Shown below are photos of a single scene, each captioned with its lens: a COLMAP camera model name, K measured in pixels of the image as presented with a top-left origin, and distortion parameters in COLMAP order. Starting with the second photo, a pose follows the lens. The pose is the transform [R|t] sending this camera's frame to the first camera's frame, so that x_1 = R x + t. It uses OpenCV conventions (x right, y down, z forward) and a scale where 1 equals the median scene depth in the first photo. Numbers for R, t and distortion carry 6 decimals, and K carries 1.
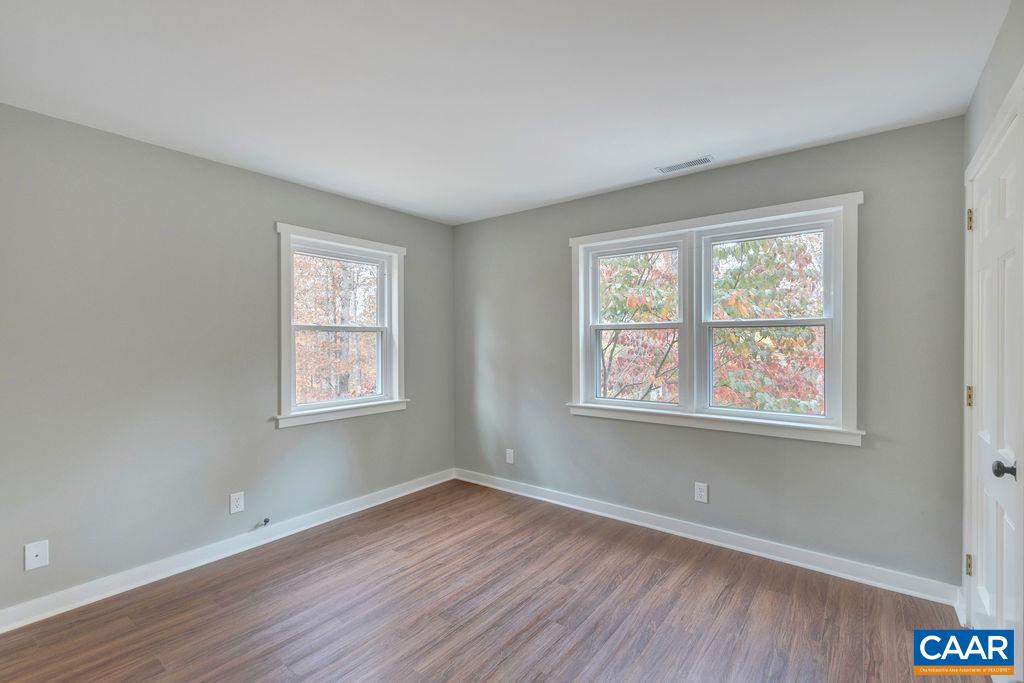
lens RADIAL K [[457.1, 0, 514.6], [0, 457.1, 345.2], [0, 0, 1]] dist [0.000763, -0.000037]
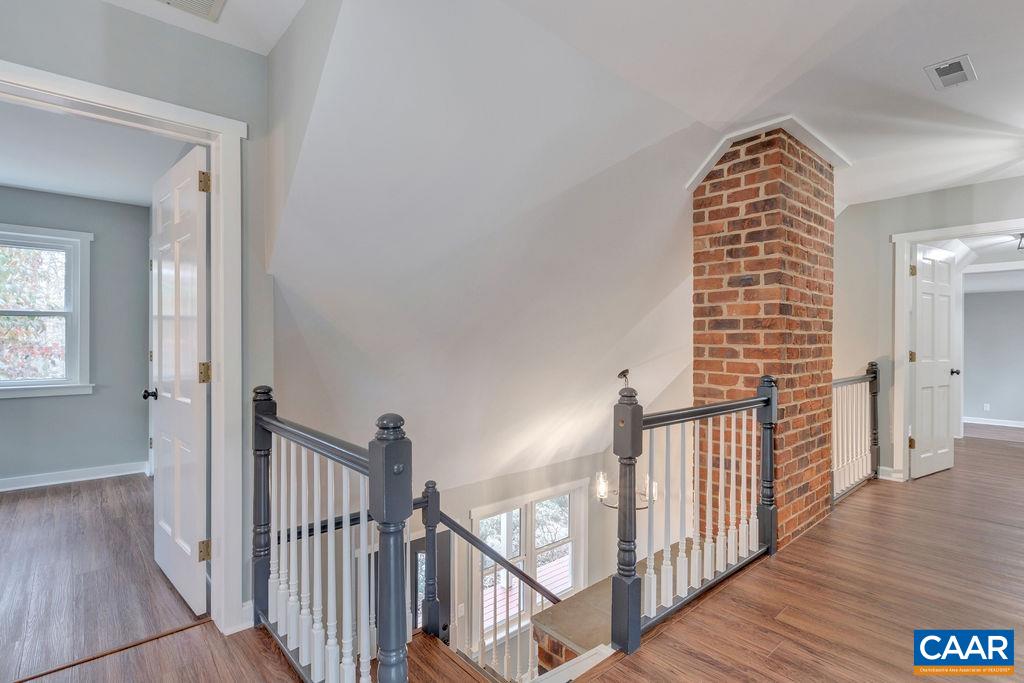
lens RADIAL K [[497.0, 0, 512.0], [0, 497.0, 341.5], [0, 0, 1]] dist [-0.000397, -0.000410]
pose [[0.194371, 0.003538, 0.980922, -0.636902], [0.004023, 0.999982, -0.004404, 0.052878], [-0.980920, 0.004802, 0.194353, -0.748796]]
